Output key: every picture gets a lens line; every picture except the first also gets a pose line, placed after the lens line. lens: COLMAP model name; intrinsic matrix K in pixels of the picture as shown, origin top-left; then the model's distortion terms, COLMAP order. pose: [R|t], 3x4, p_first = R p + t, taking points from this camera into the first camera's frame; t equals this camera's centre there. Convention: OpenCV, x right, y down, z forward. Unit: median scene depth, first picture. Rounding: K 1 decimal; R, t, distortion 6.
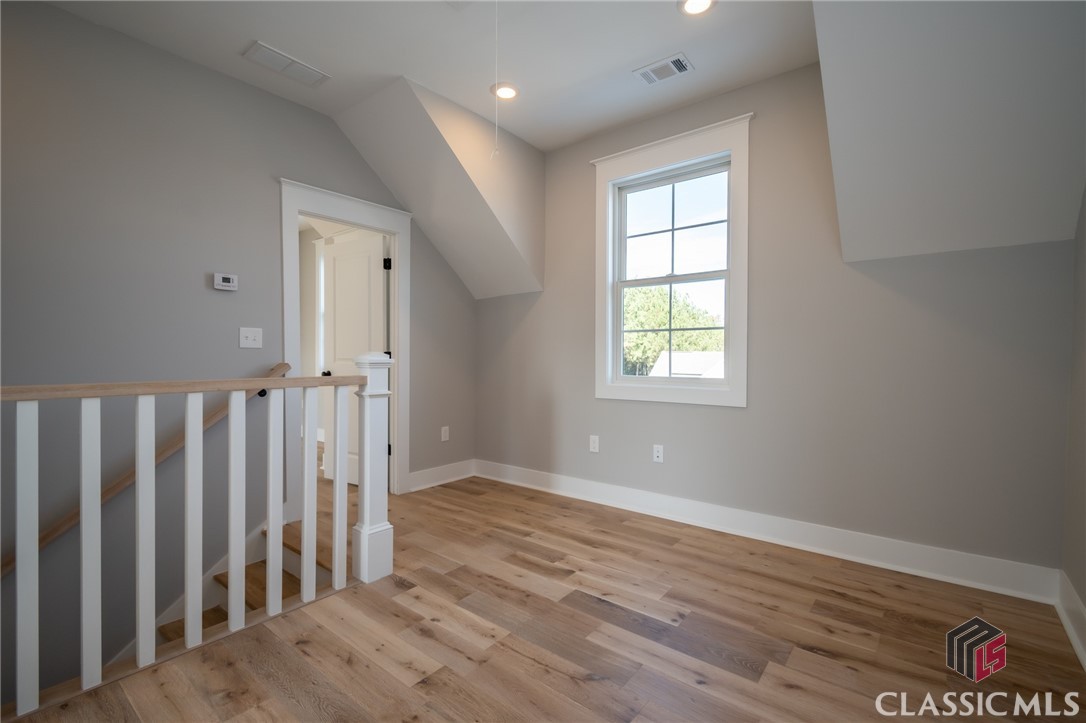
lens RADIAL K [[486.1, 0, 543.0], [0, 486.1, 361.5], [0, 0, 1]] dist [0.002196, -0.000065]
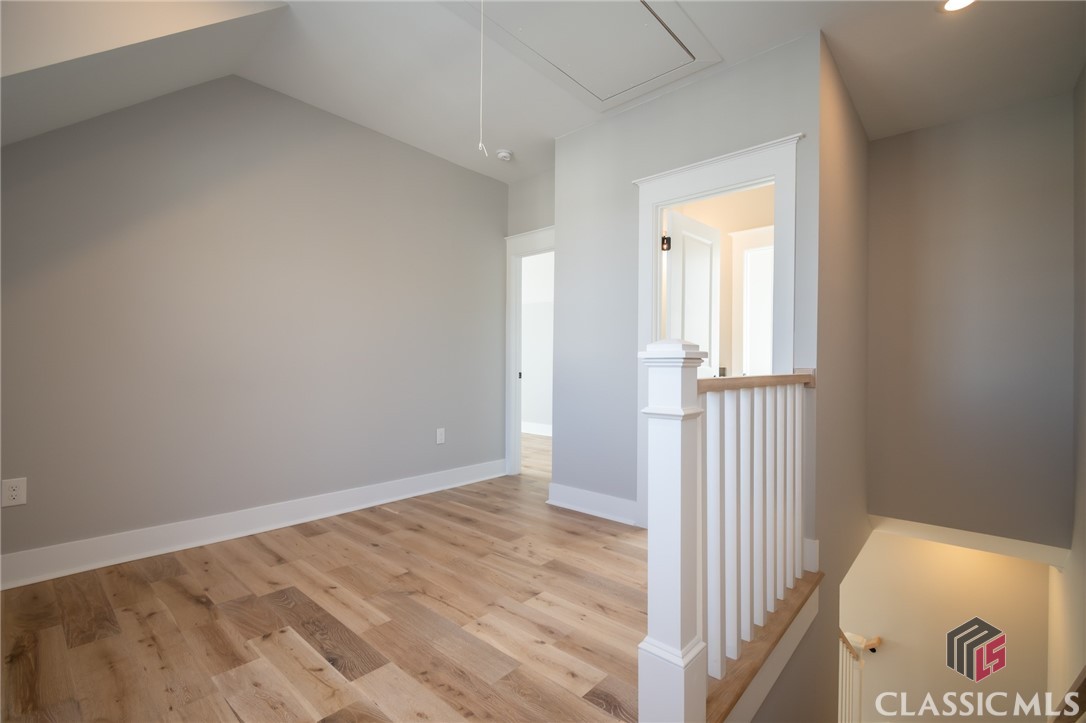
lens RADIAL K [[477.7, 0, 544.4], [0, 477.7, 362.0], [0, 0, 1]] dist [0.008186, -0.004582]
pose [[-0.998553, -0.014180, 0.051868, -0.241539], [-0.013628, 0.999847, 0.010976, 0.001391], [-0.052015, 0.010253, -0.998594, 1.696672]]
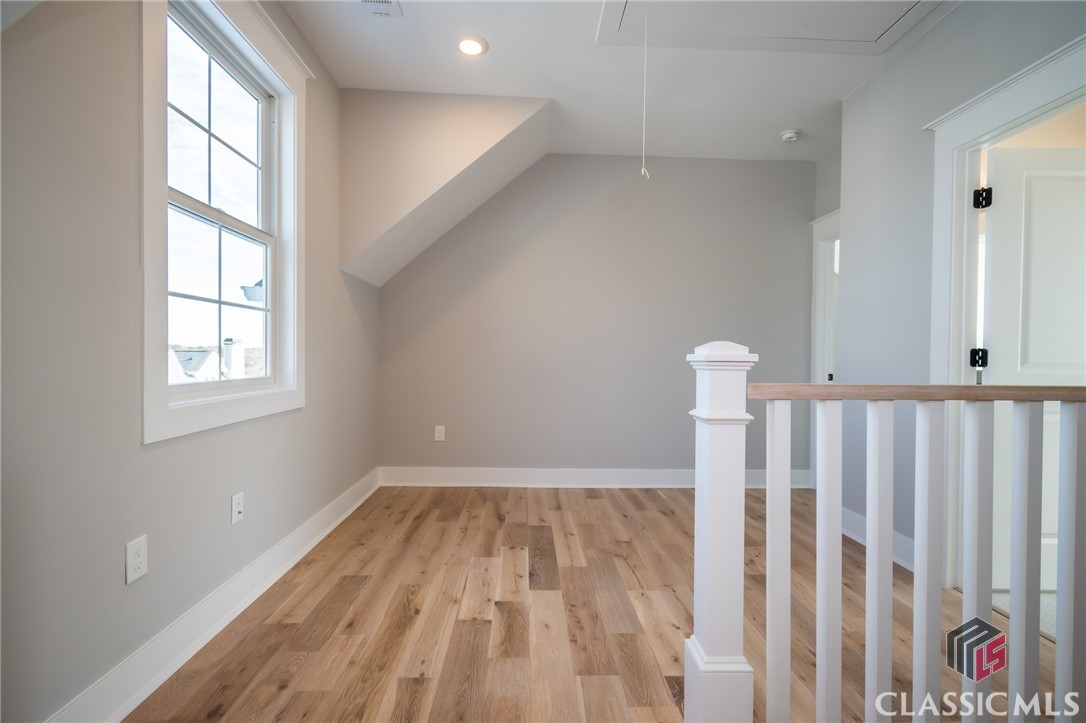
lens RADIAL K [[477.7, 0, 544.4], [0, 477.7, 362.0], [0, 0, 1]] dist [0.008186, -0.004582]
pose [[-0.653505, -0.019241, 0.756678, -0.681829], [-0.003377, 0.999741, 0.022505, -0.010268], [-0.756915, 0.012152, -0.653401, 1.630306]]
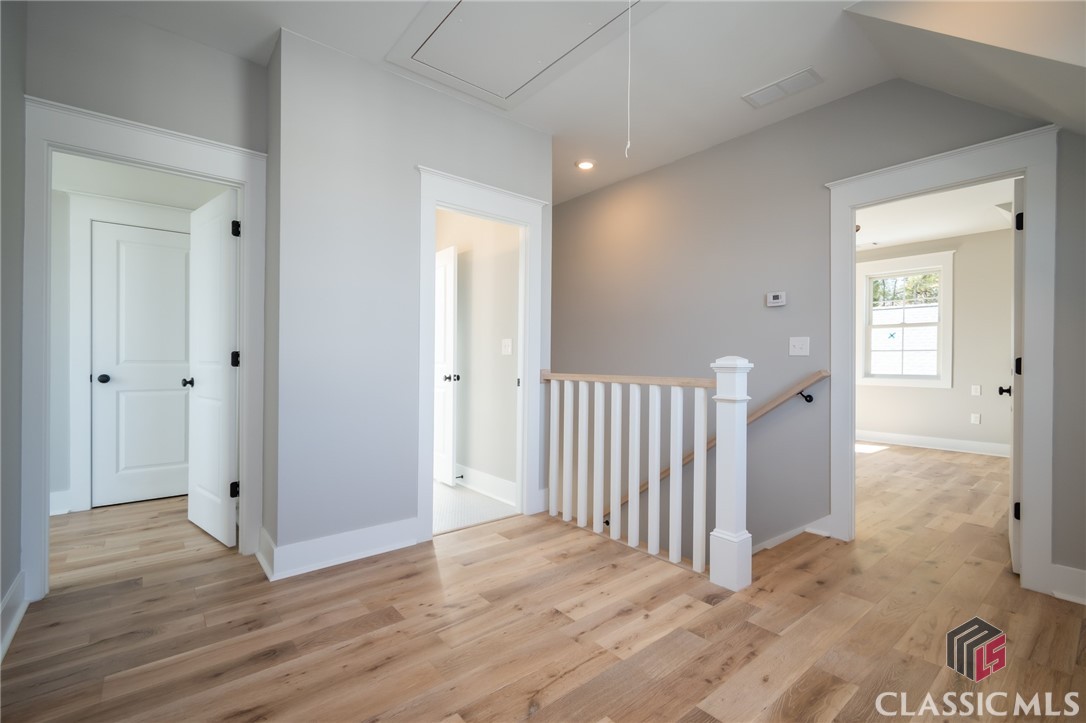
lens RADIAL K [[477.7, 0, 544.4], [0, 477.7, 362.0], [0, 0, 1]] dist [0.008186, -0.004582]
pose [[-0.208262, -0.006992, -0.978048, 0.735363], [-0.021115, 0.999774, -0.002651, 0.001415], [0.977845, 0.020100, -0.208362, 0.891796]]
